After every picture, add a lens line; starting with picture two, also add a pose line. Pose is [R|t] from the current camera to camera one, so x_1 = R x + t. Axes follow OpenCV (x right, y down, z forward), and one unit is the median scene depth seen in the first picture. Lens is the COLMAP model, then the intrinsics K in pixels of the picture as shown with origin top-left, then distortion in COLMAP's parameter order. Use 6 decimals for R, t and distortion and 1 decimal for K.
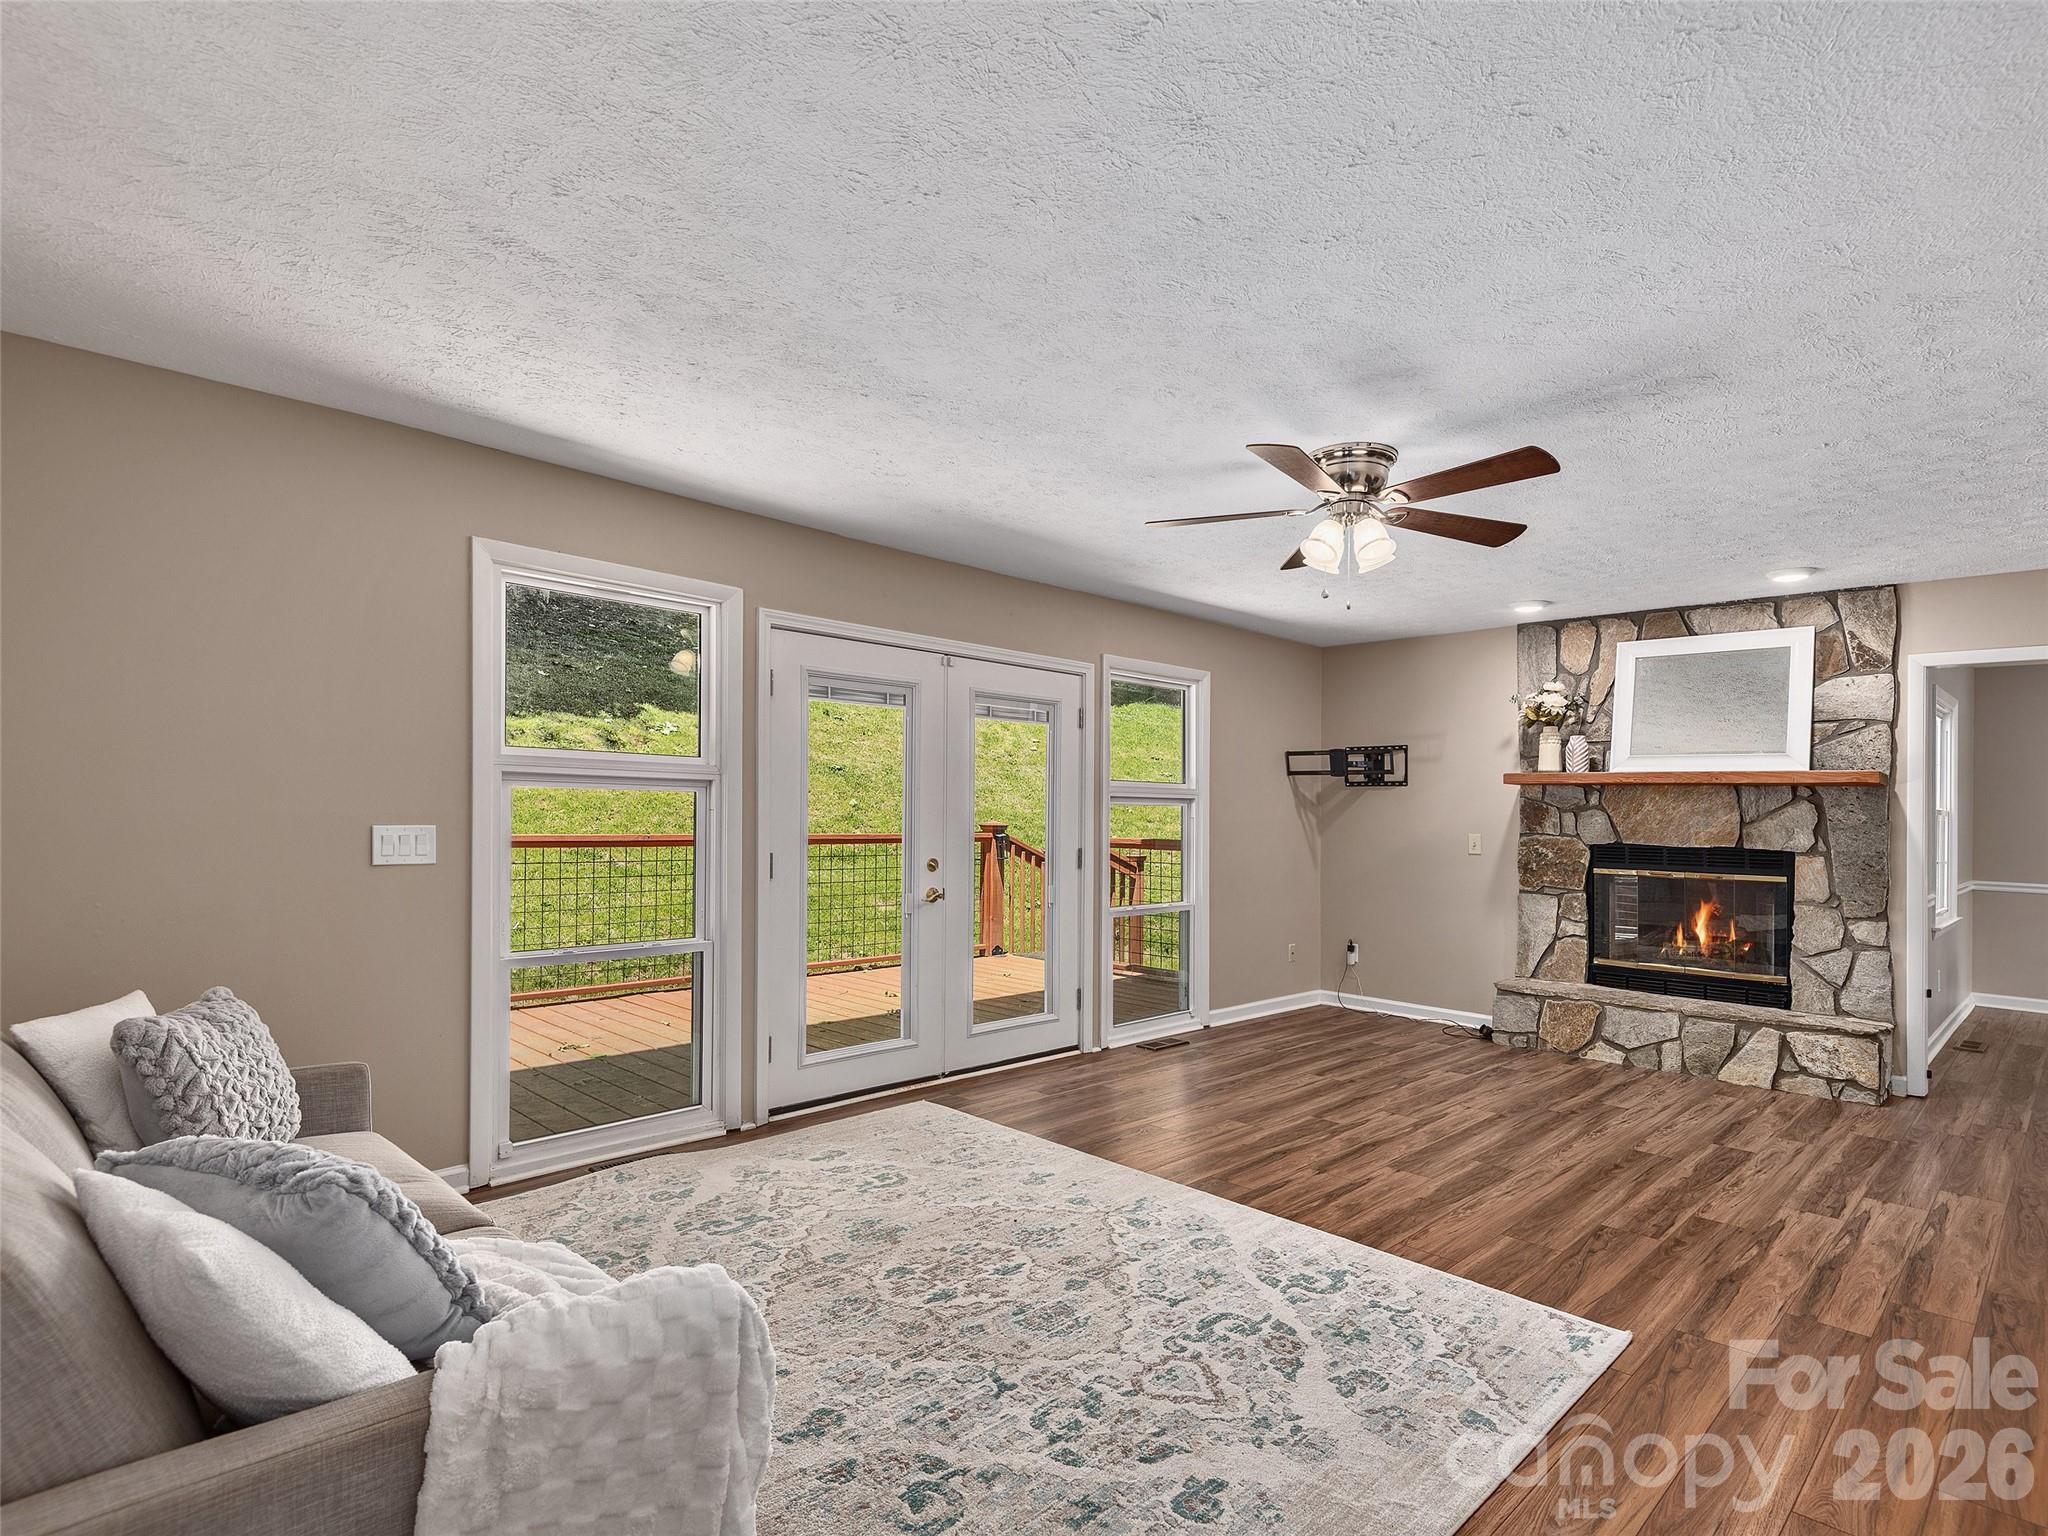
lens RADIAL K [[1068.7, 0, 1019.7], [0, 1068.7, 800.8], [0, 0, 1]] dist [-0.002438, -0.001357]
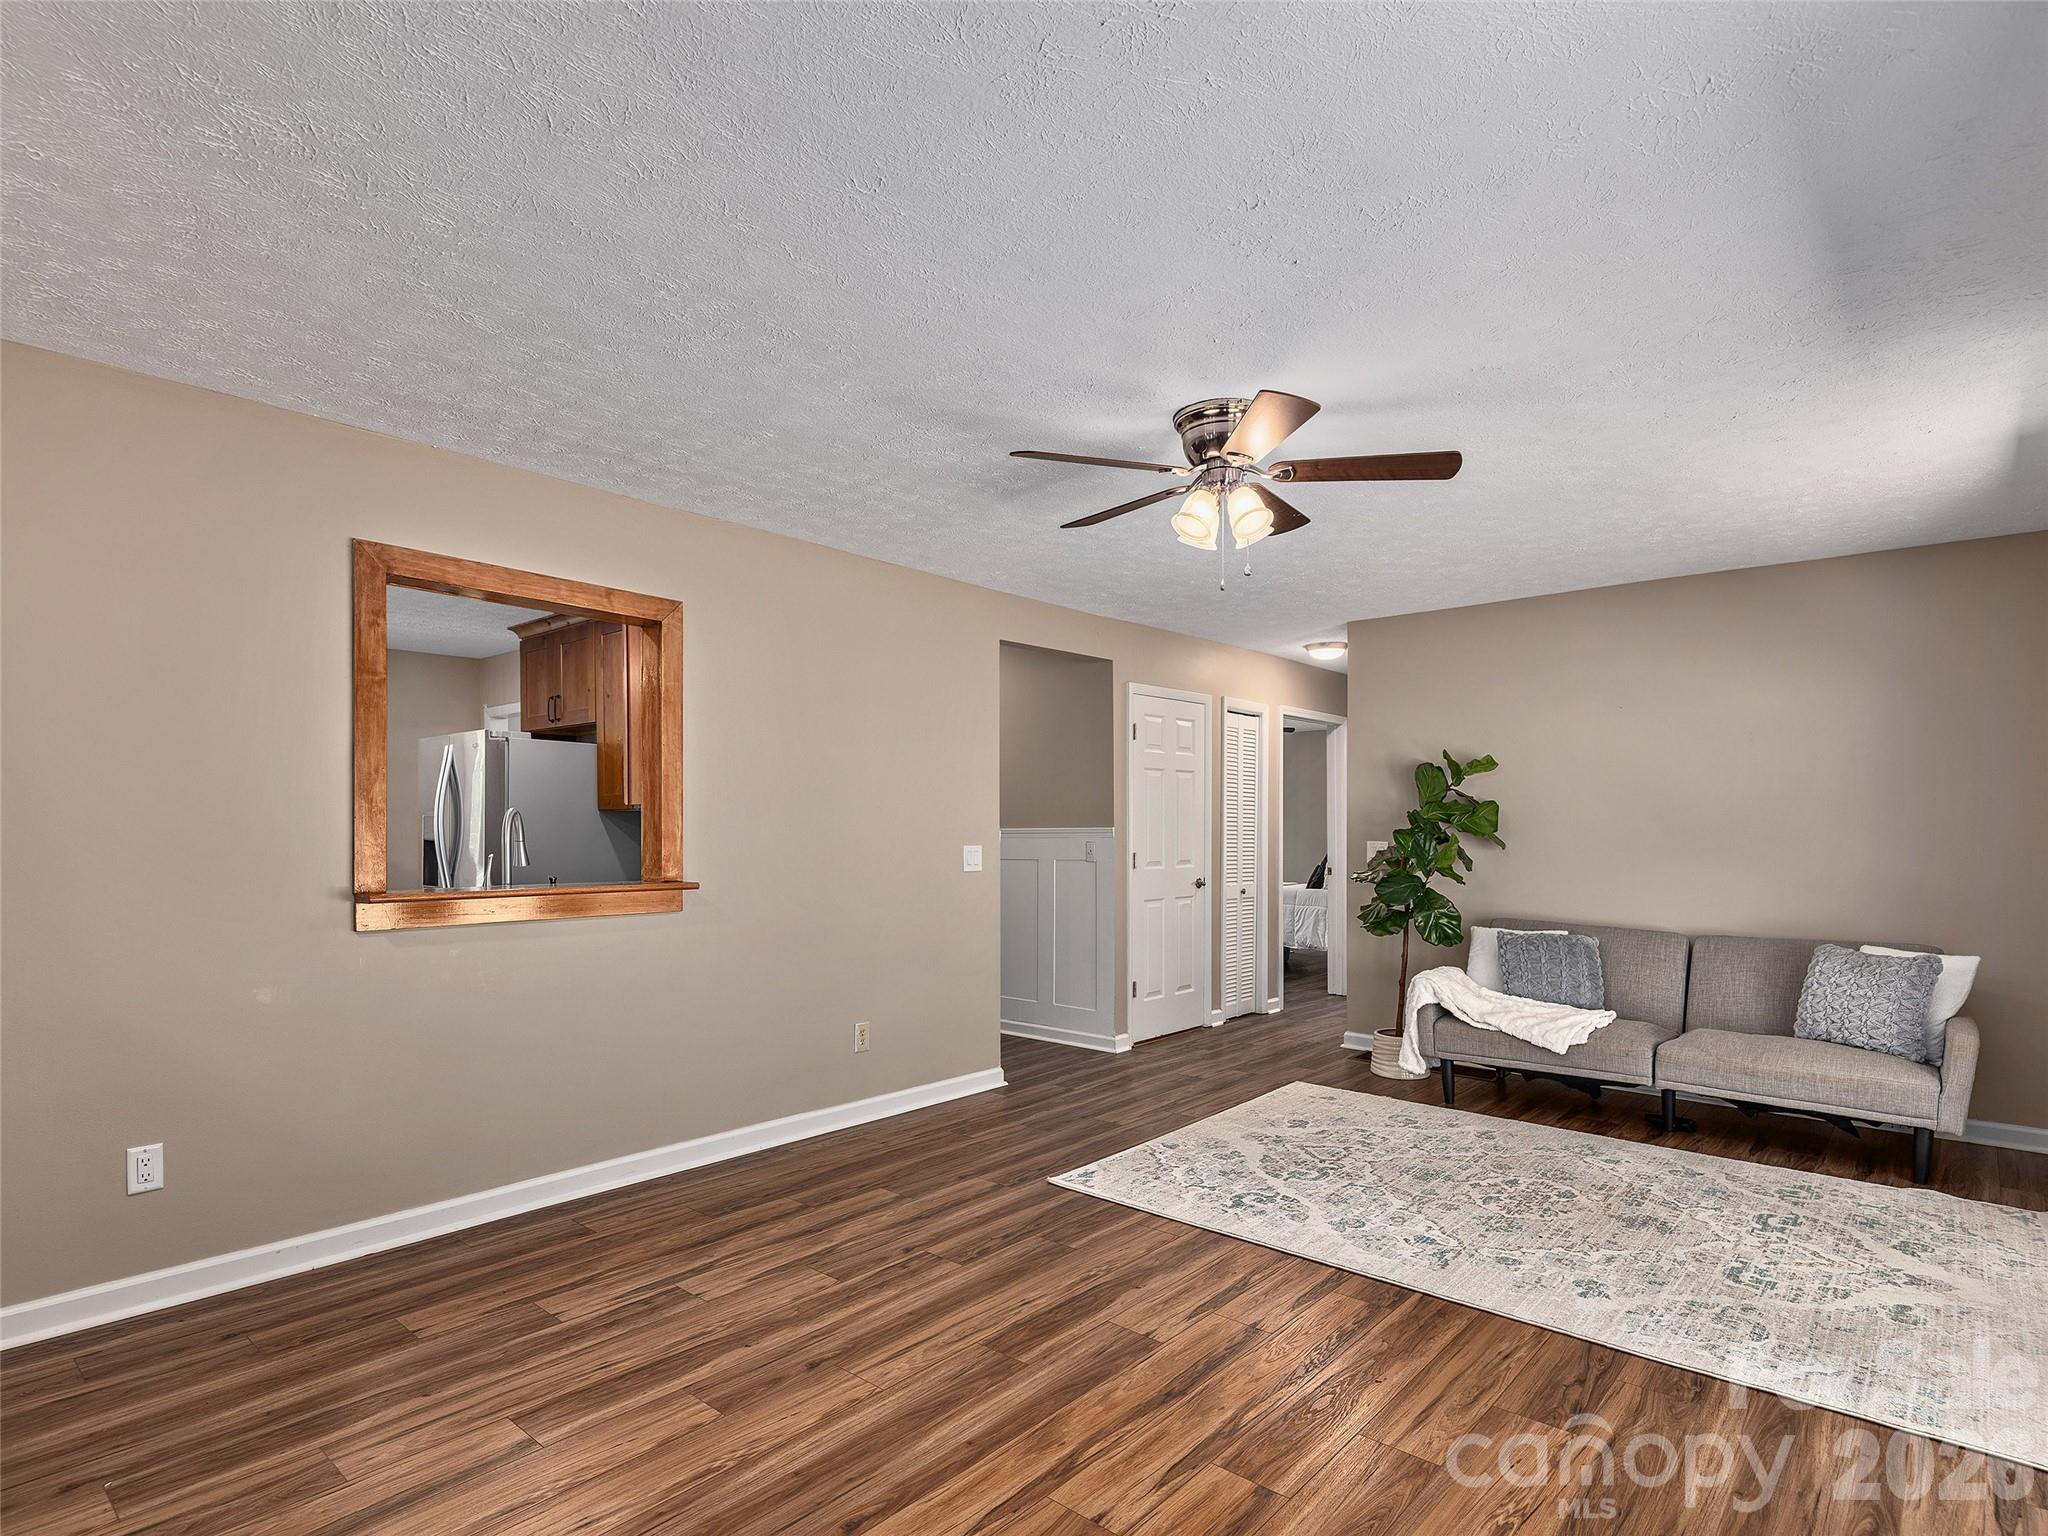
lens RADIAL K [[1068.7, 0, 1019.7], [0, 1068.7, 800.8], [0, 0, 1]] dist [-0.002438, -0.001357]
pose [[-0.997350, -0.022083, -0.069321, 0.615401], [-0.019507, 0.999102, -0.037622, 0.019596], [0.070090, -0.036171, -0.996885, 2.129090]]
